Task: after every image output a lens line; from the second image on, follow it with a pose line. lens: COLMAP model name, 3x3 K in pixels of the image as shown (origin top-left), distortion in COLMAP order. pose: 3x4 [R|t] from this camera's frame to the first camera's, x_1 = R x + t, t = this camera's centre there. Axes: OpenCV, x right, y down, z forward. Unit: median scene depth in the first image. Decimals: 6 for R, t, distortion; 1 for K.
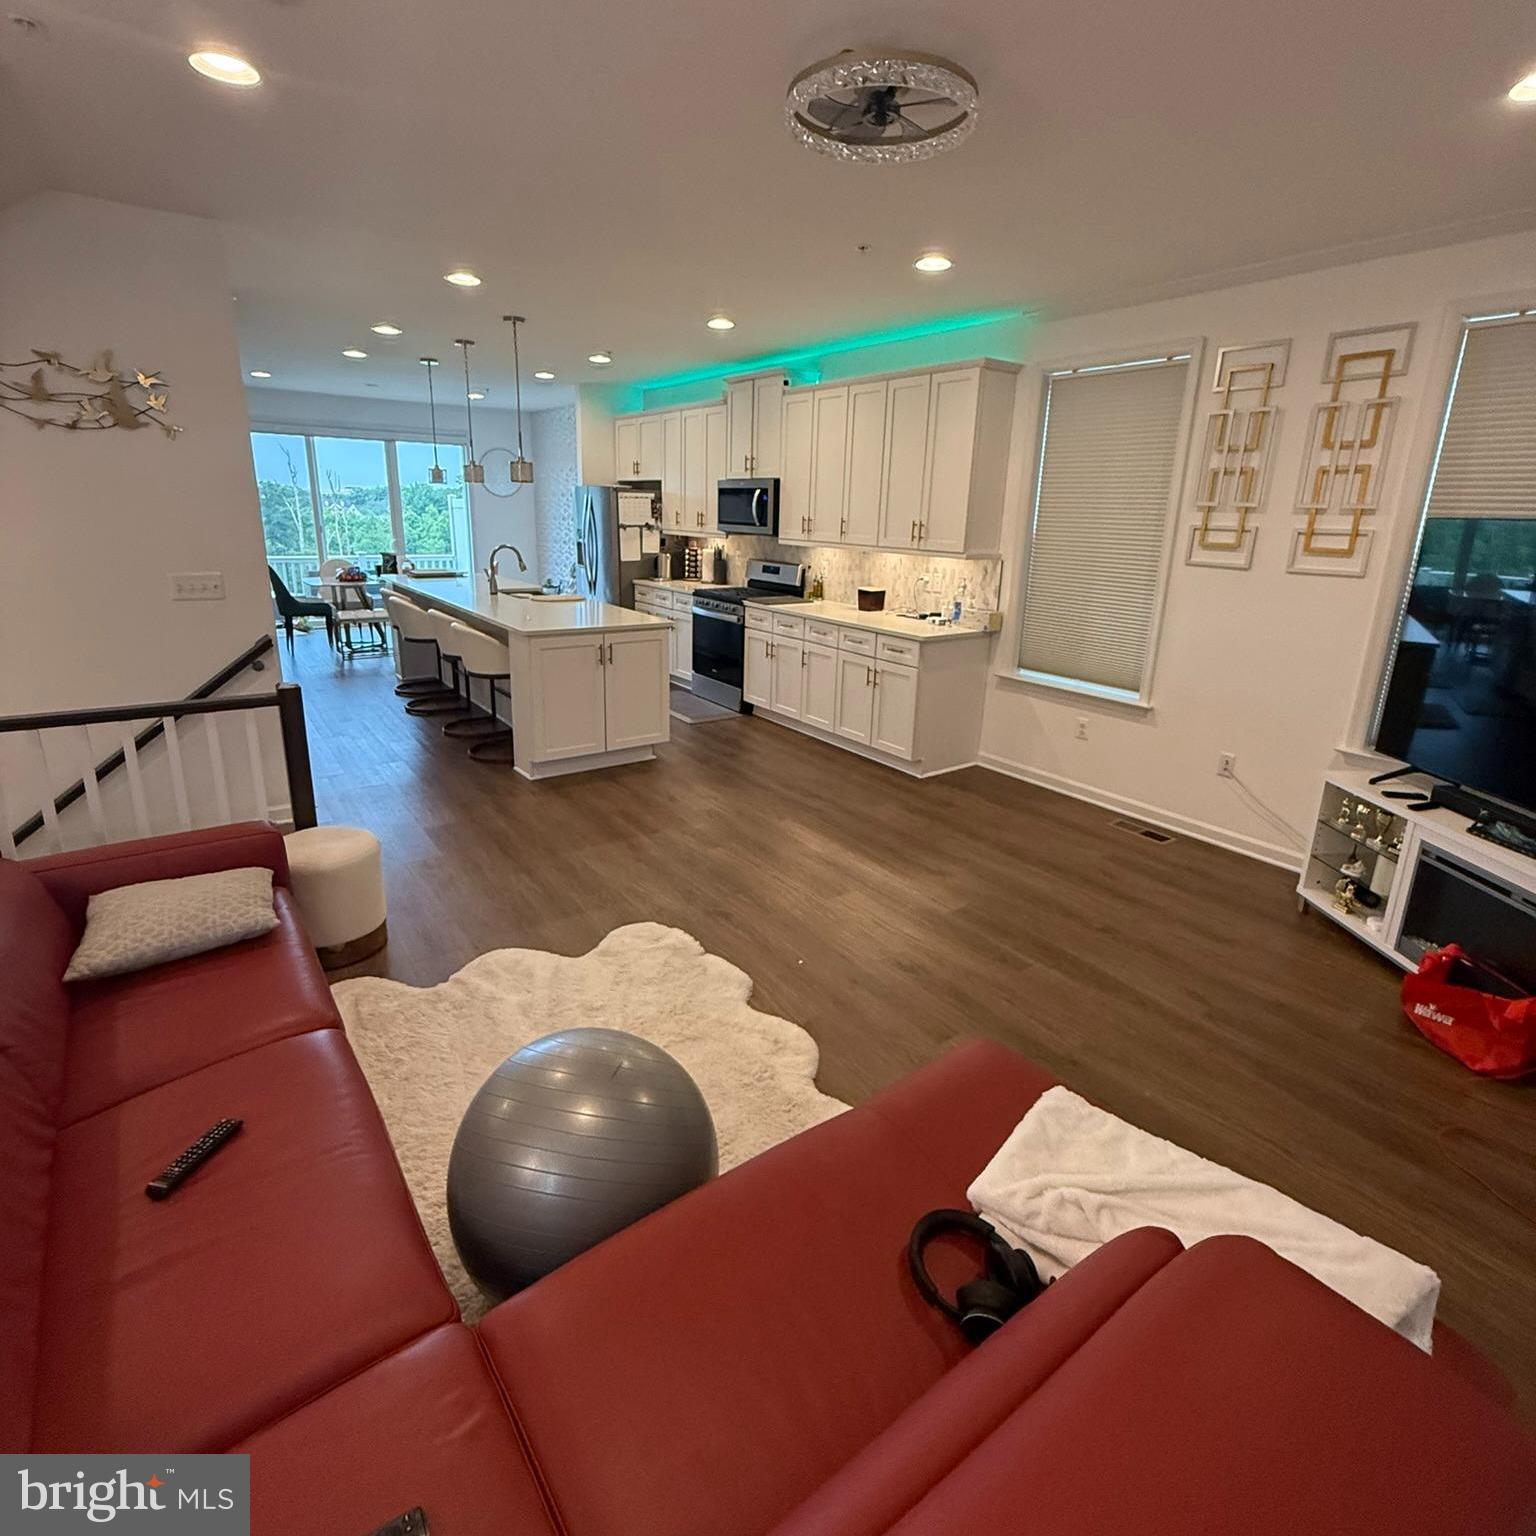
lens RADIAL K [[818.1, 0, 761.5], [0, 818.1, 736.9], [0, 0, 1]] dist [0.001885, -0.002520]
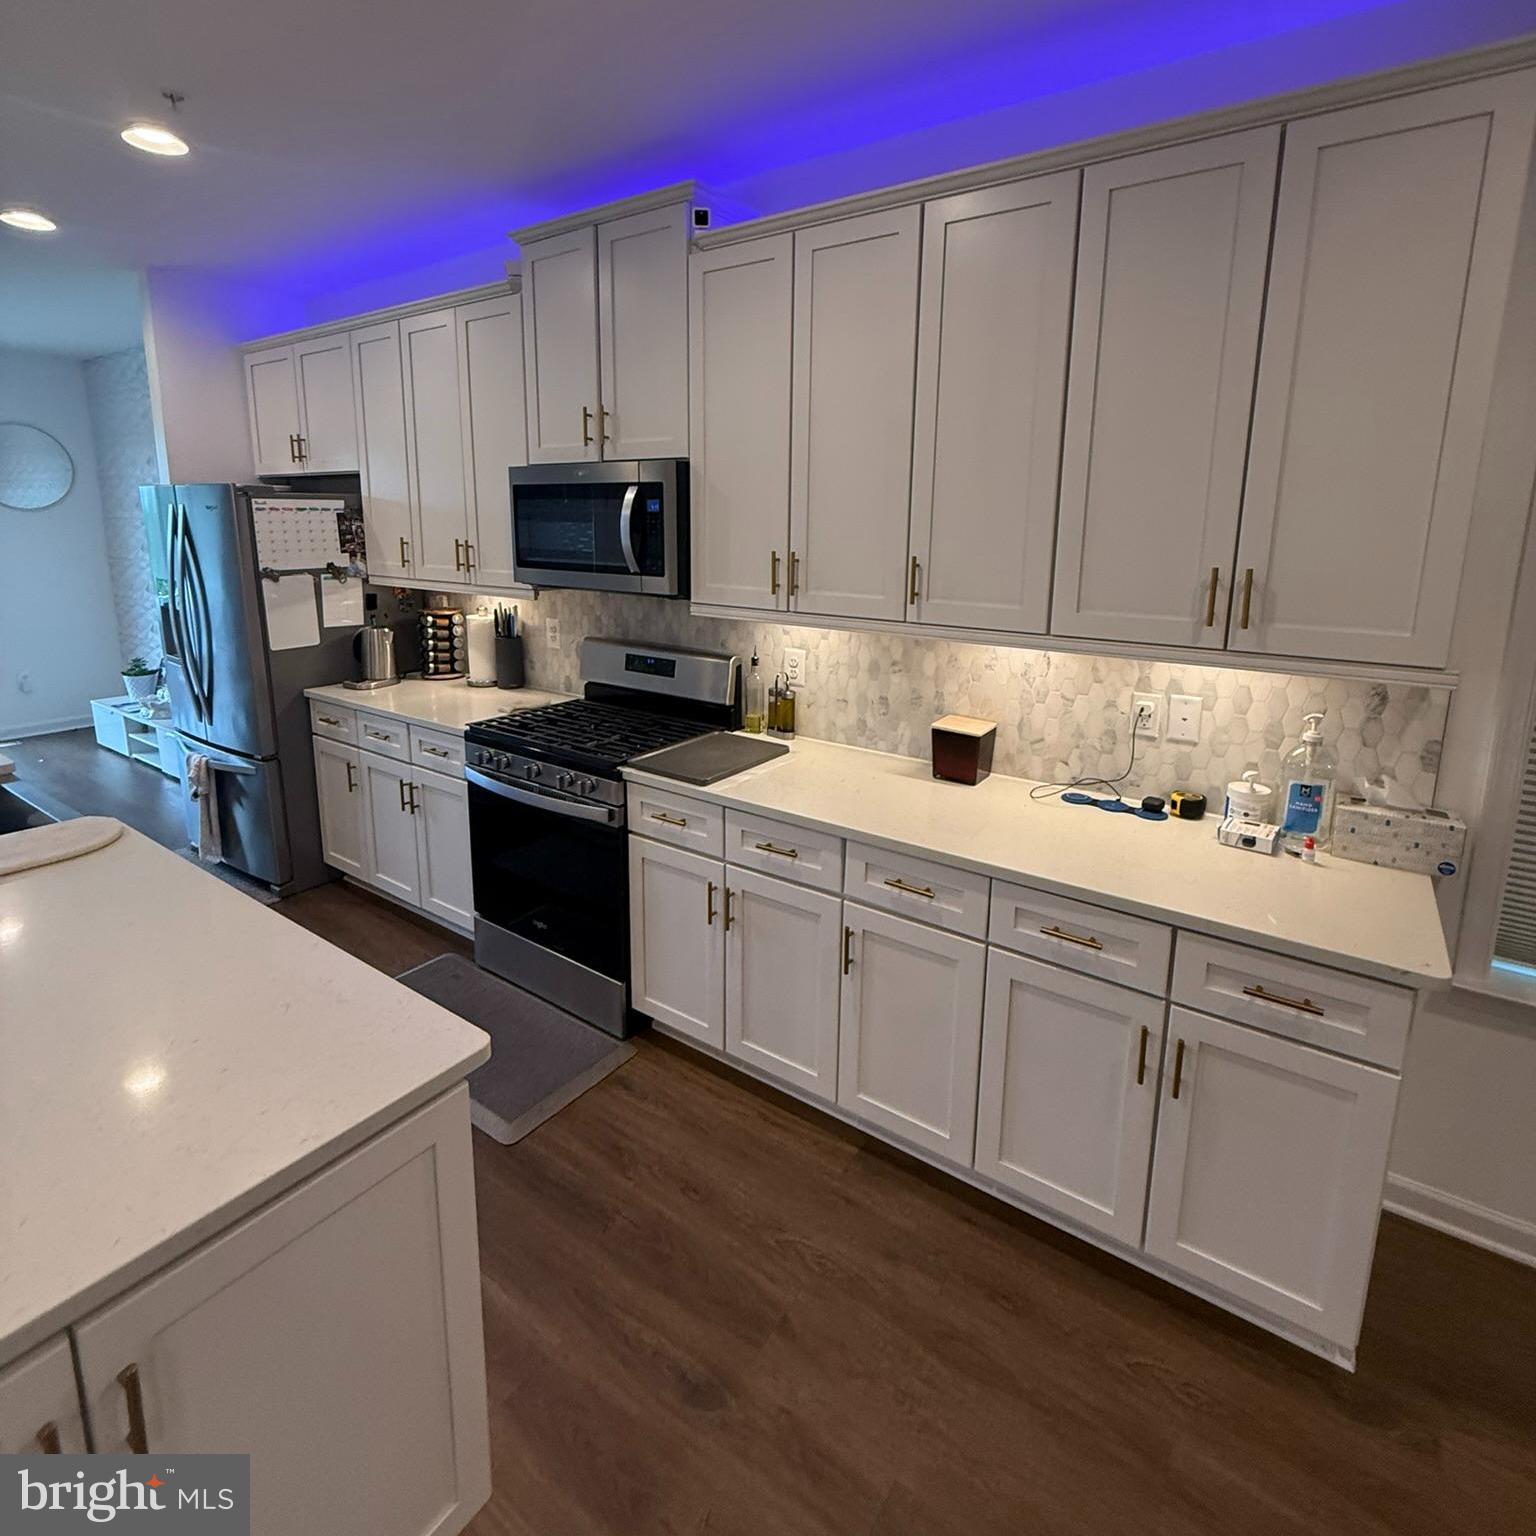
lens RADIAL K [[818.1, 0, 765.6], [0, 818.1, 673.7], [0, 0, 1]] dist [0.001885, -0.002520]
pose [[0.941033, -0.077548, 0.329308, -0.078852], [0.104717, 0.992339, -0.065556, -0.171724], [-0.321701, 0.096175, 0.941944, 0.588476]]
